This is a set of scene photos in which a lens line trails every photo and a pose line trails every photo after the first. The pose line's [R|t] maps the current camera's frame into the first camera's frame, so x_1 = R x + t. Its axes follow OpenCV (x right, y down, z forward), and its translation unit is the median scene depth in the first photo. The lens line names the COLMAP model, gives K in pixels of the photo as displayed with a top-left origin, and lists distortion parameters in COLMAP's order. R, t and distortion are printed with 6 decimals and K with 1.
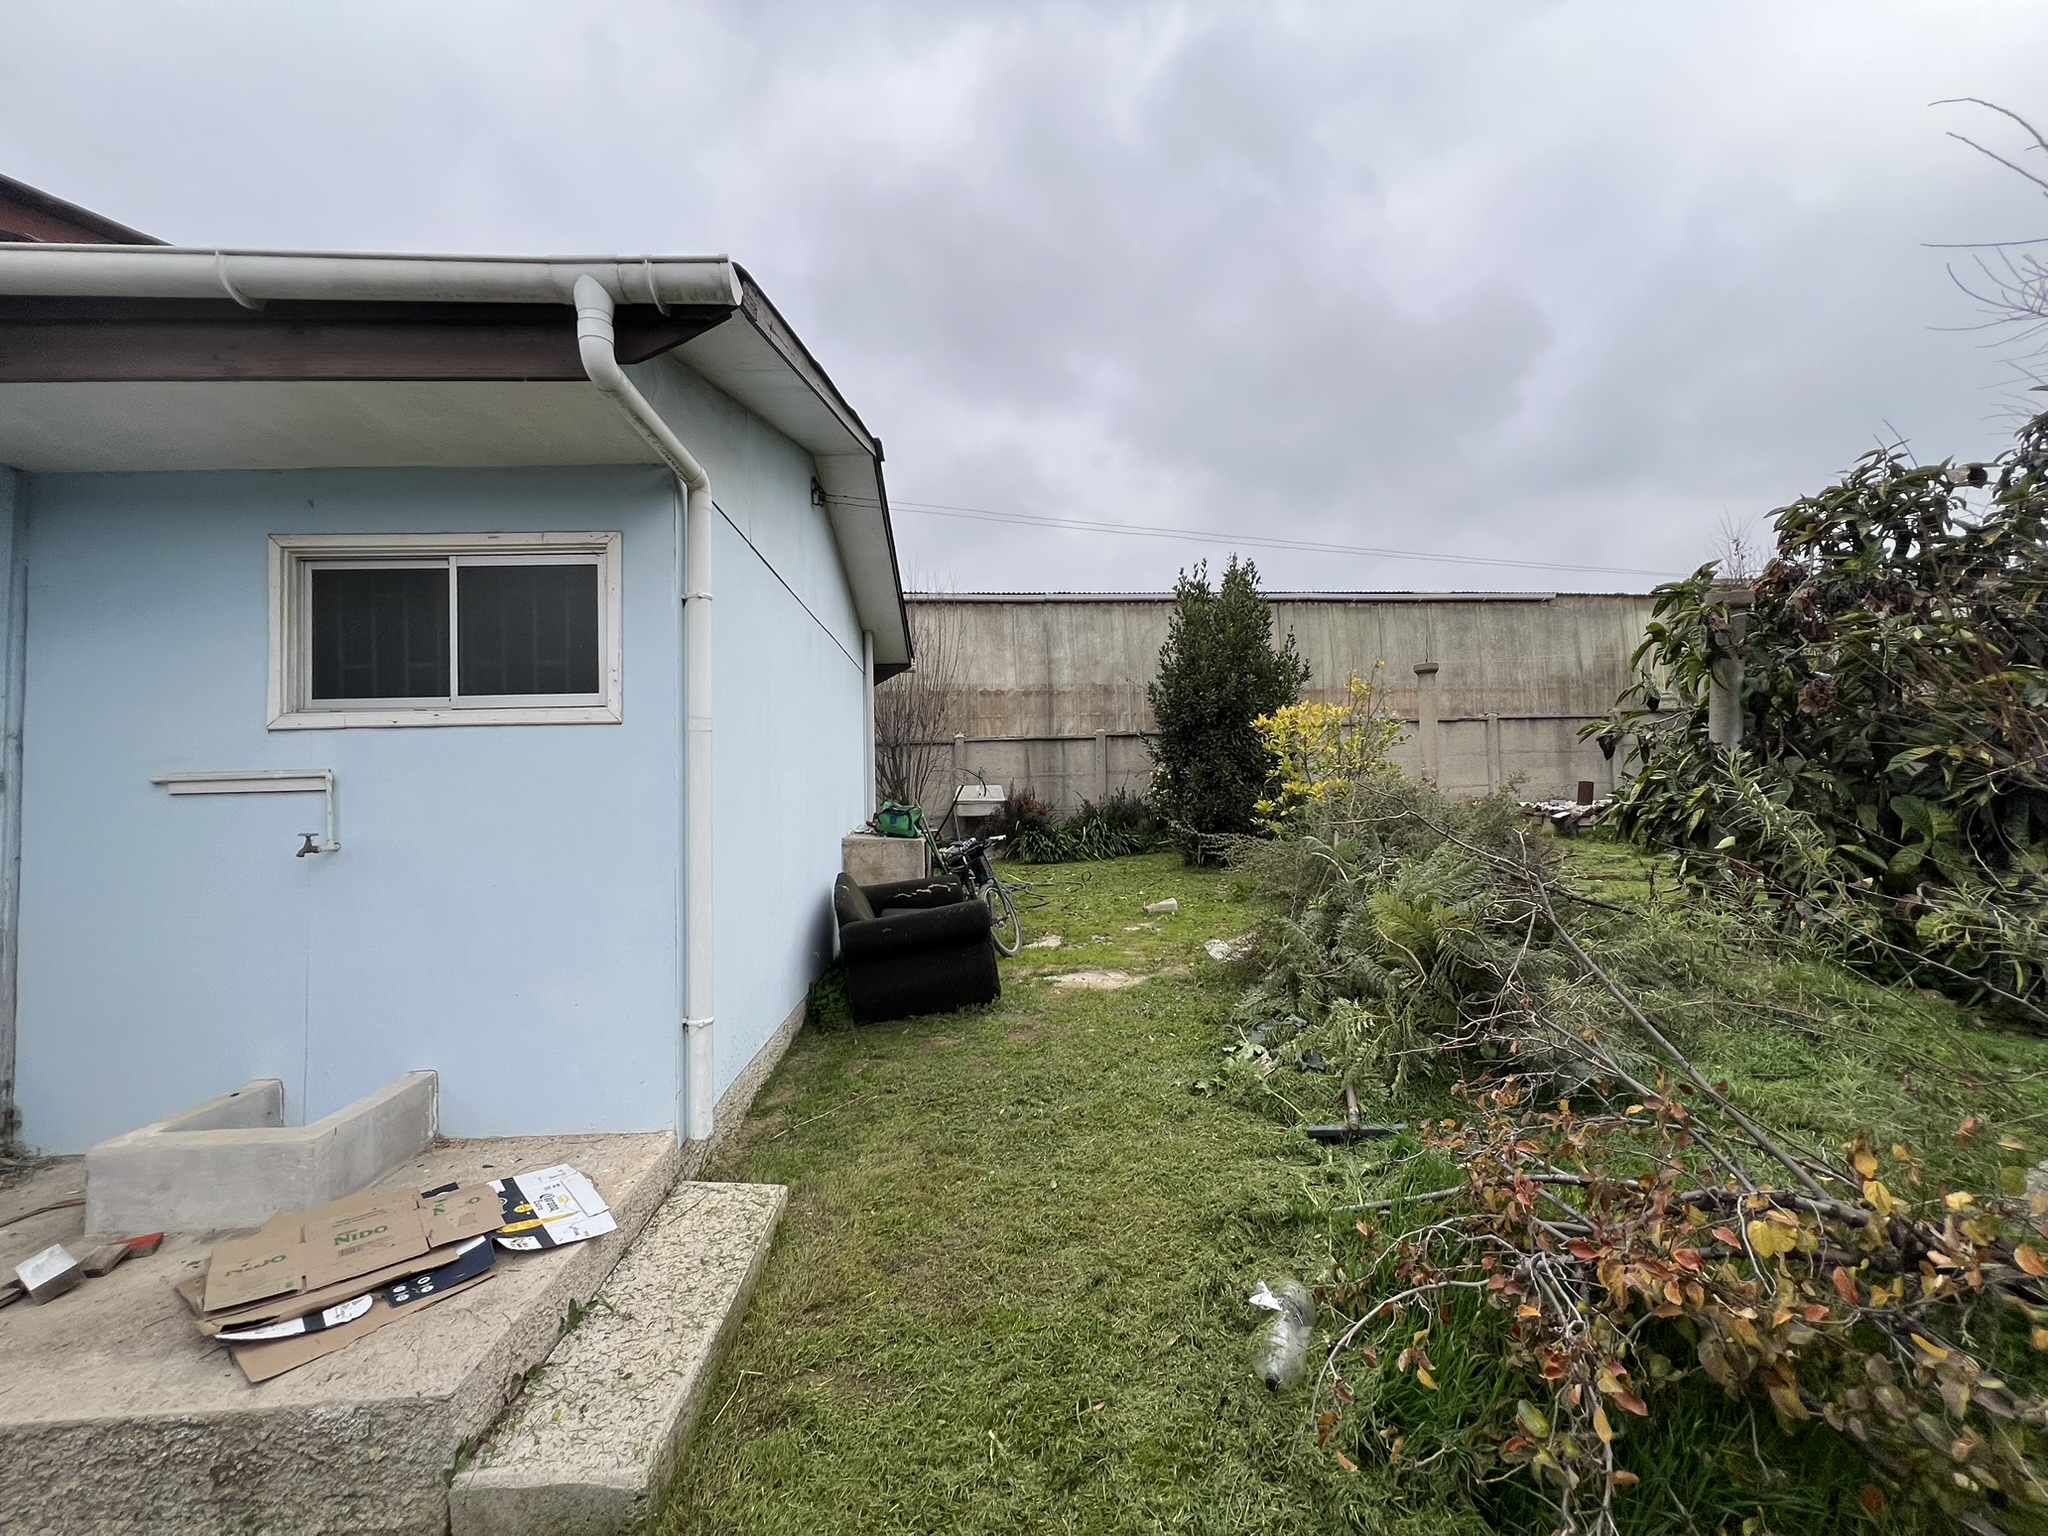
lens RADIAL K [[822.8, 0, 1028.6], [0, 822.8, 769.1], [0, 0, 1]] dist [-0.004585, 0.001436]
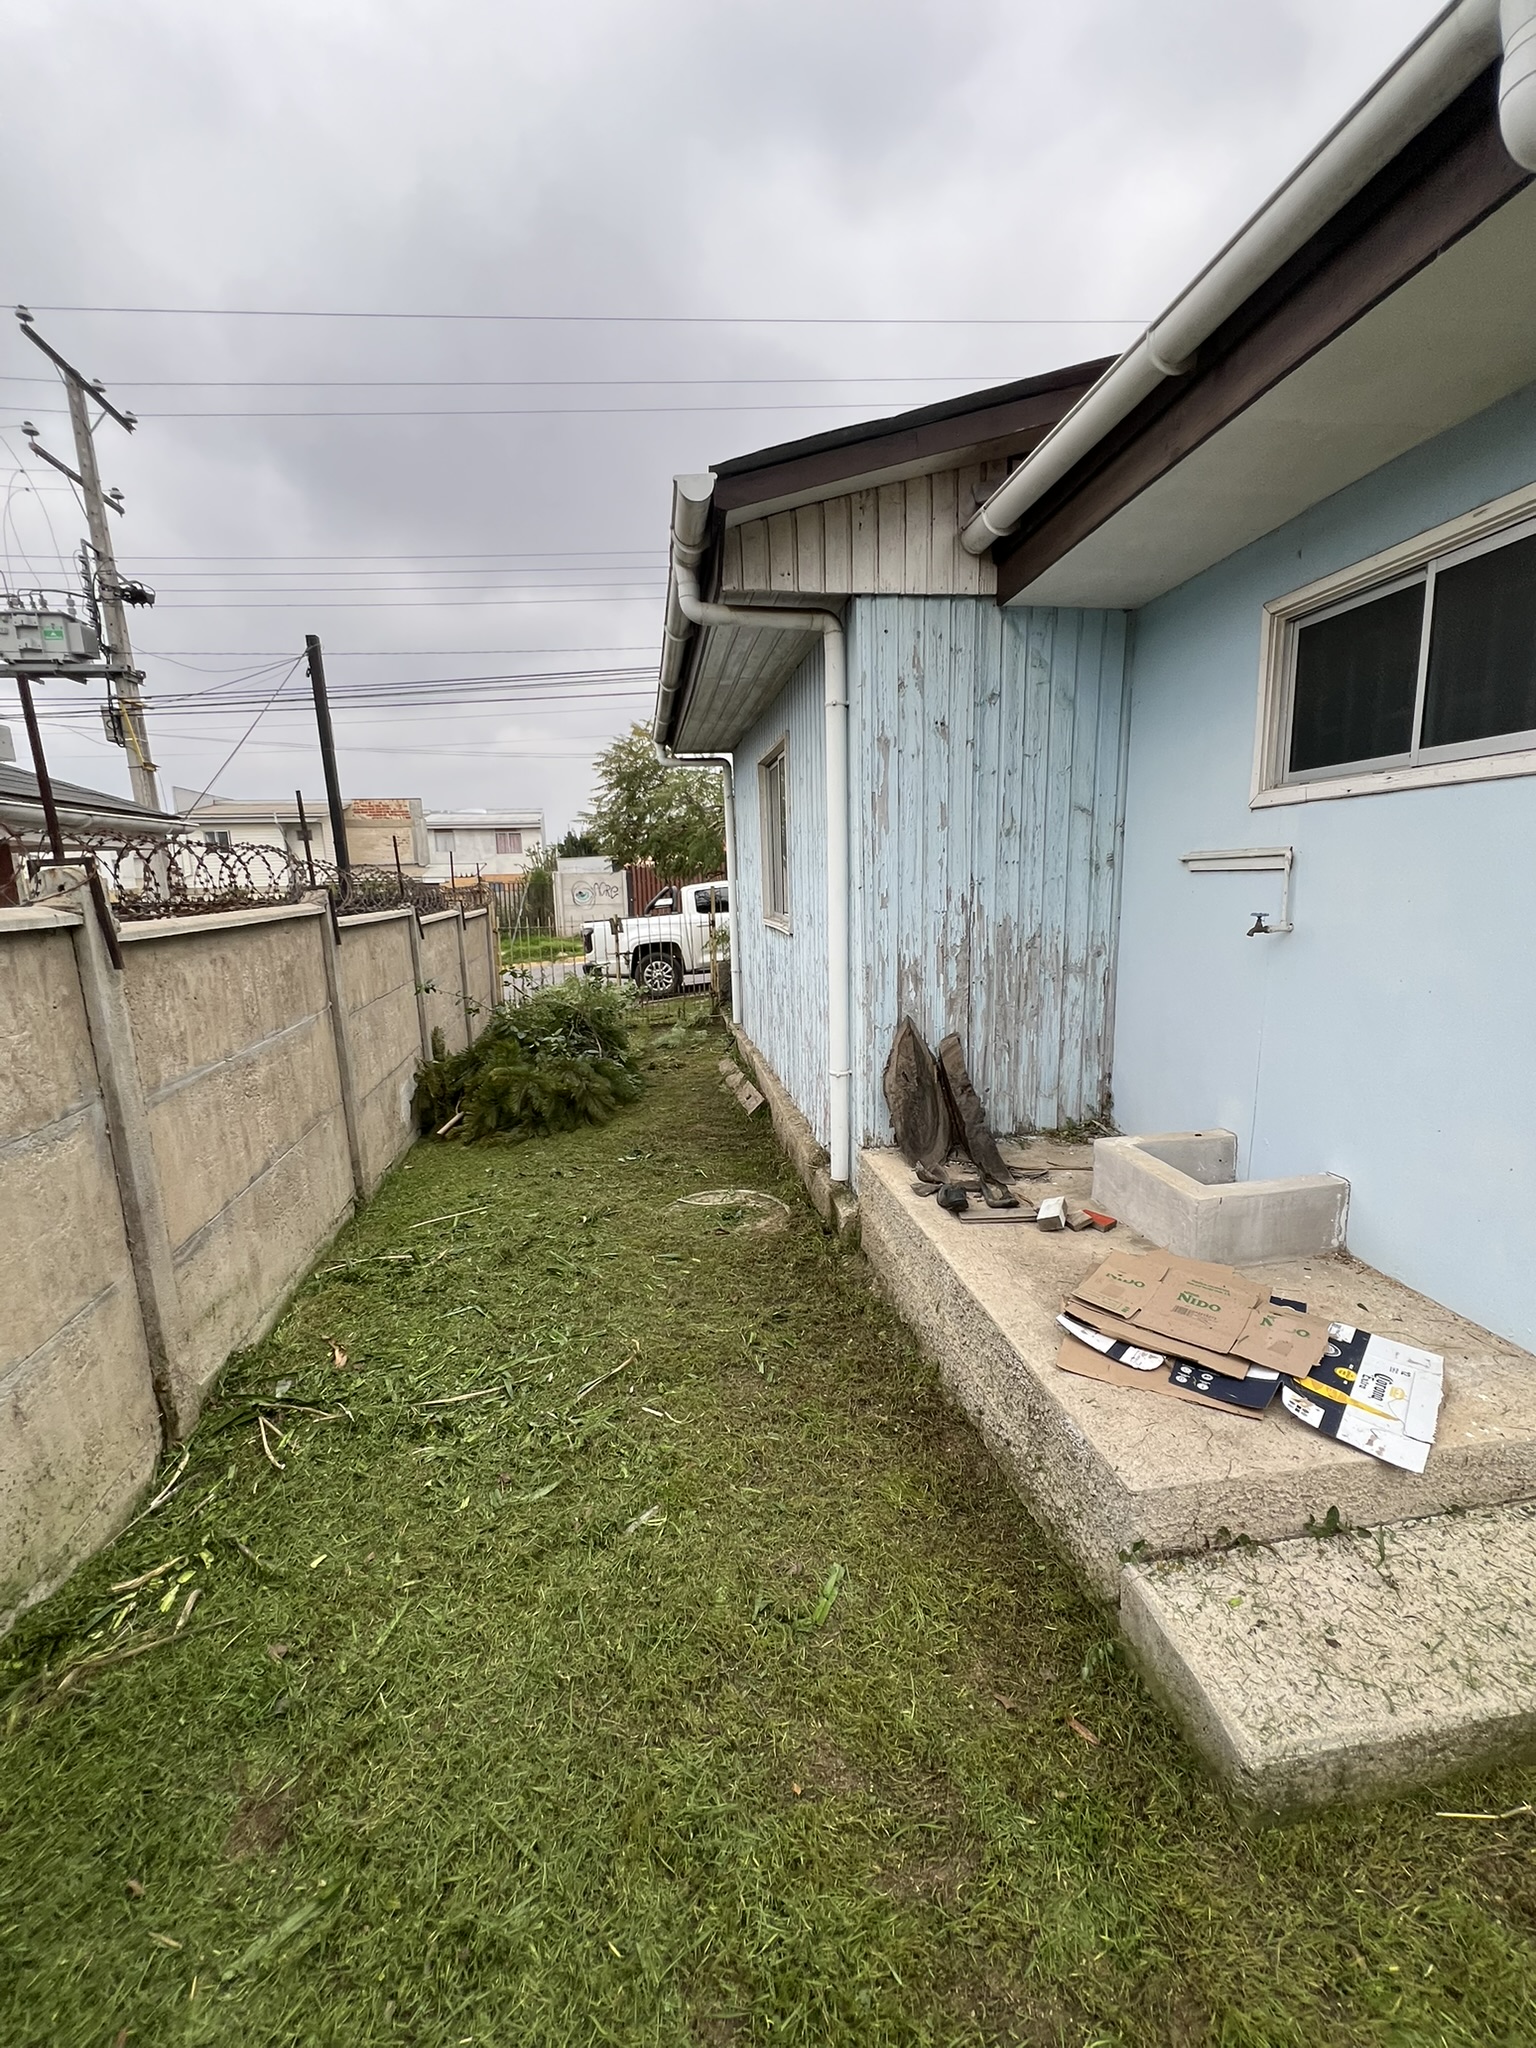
lens RADIAL K [[822.8, 0, 761.4], [0, 822.8, 1020.8], [0, 0, 1]] dist [-0.004585, 0.001436]
pose [[0.077287, 0.193620, -0.978028, 0.107293], [0.055594, 0.978599, 0.198126, -0.030837], [0.995458, -0.069685, 0.064869, 0.369427]]
